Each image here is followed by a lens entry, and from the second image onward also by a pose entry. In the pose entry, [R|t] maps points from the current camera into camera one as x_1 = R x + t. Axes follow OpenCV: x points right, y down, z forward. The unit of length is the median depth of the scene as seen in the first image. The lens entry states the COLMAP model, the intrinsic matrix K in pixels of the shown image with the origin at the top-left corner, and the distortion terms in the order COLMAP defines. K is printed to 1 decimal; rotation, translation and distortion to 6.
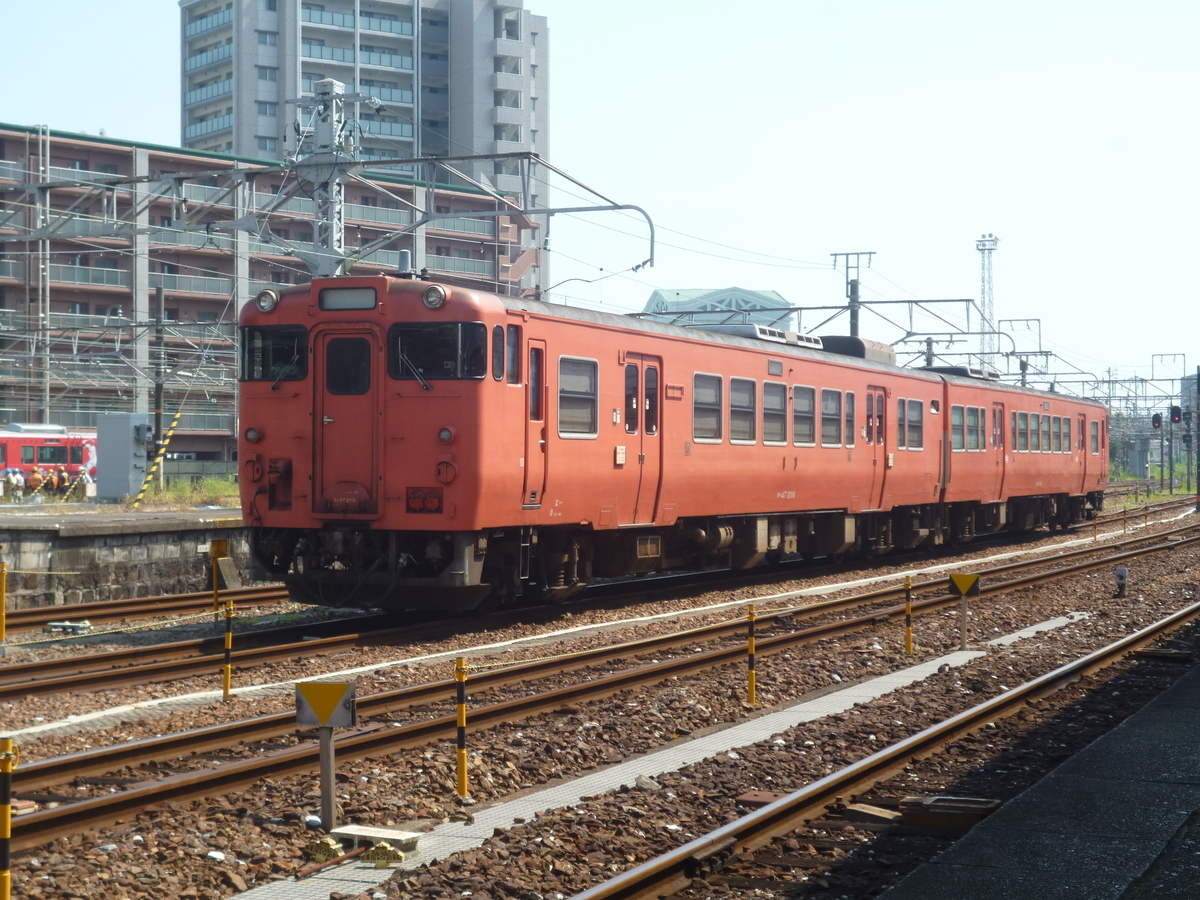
lens RADIAL K [[2204.6, 0, 600.4], [0, 2204.6, 450.5], [0, 0, 1]] dist [0.033798, 0.000000]
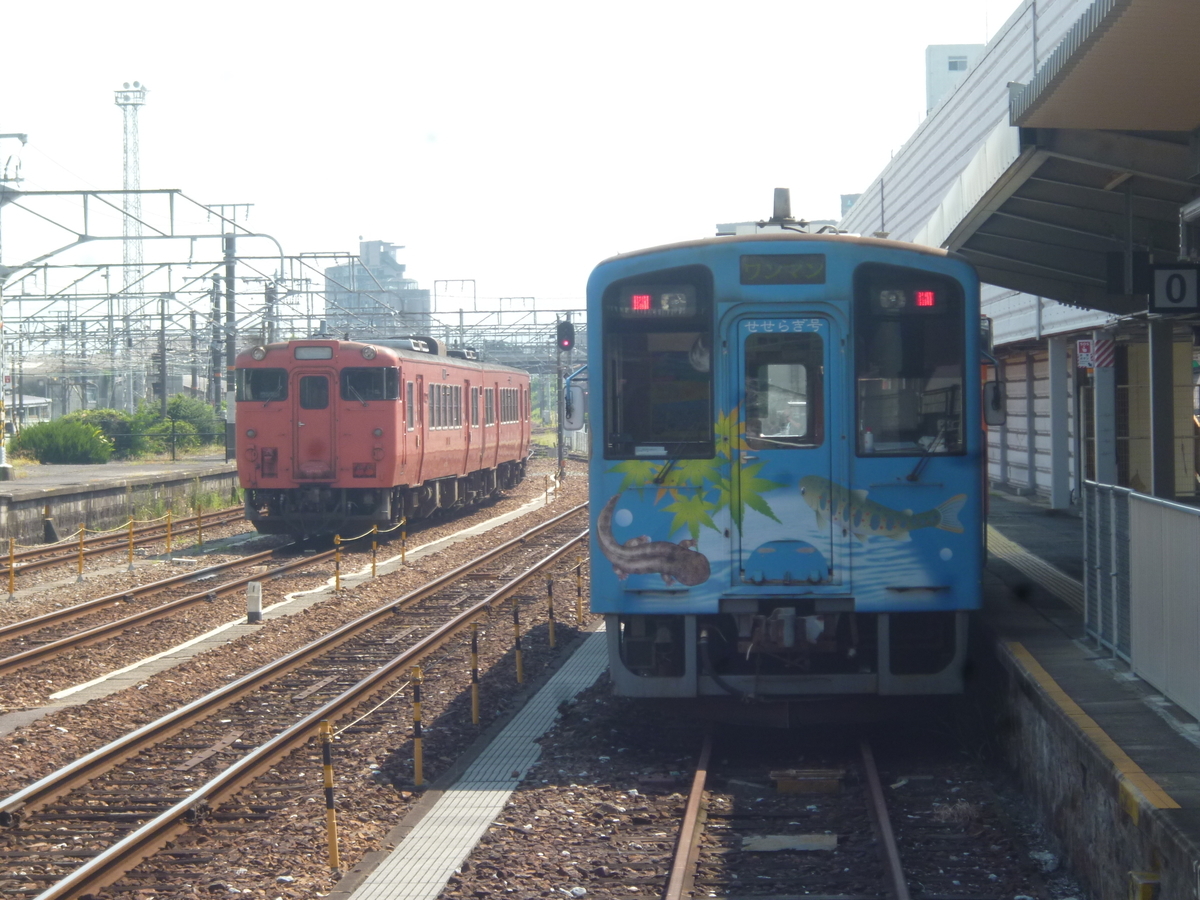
lens RADIAL K [[3921.8, 0, 599.9], [0, 3921.8, 449.3], [0, 0, 1]] dist [-0.049470, 0.000000]
pose [[0.944008, -0.016610, 0.329504, -0.898891], [0.011485, 0.999781, 0.017496, -0.044587], [-0.329723, -0.012732, 0.943992, -1.920085]]
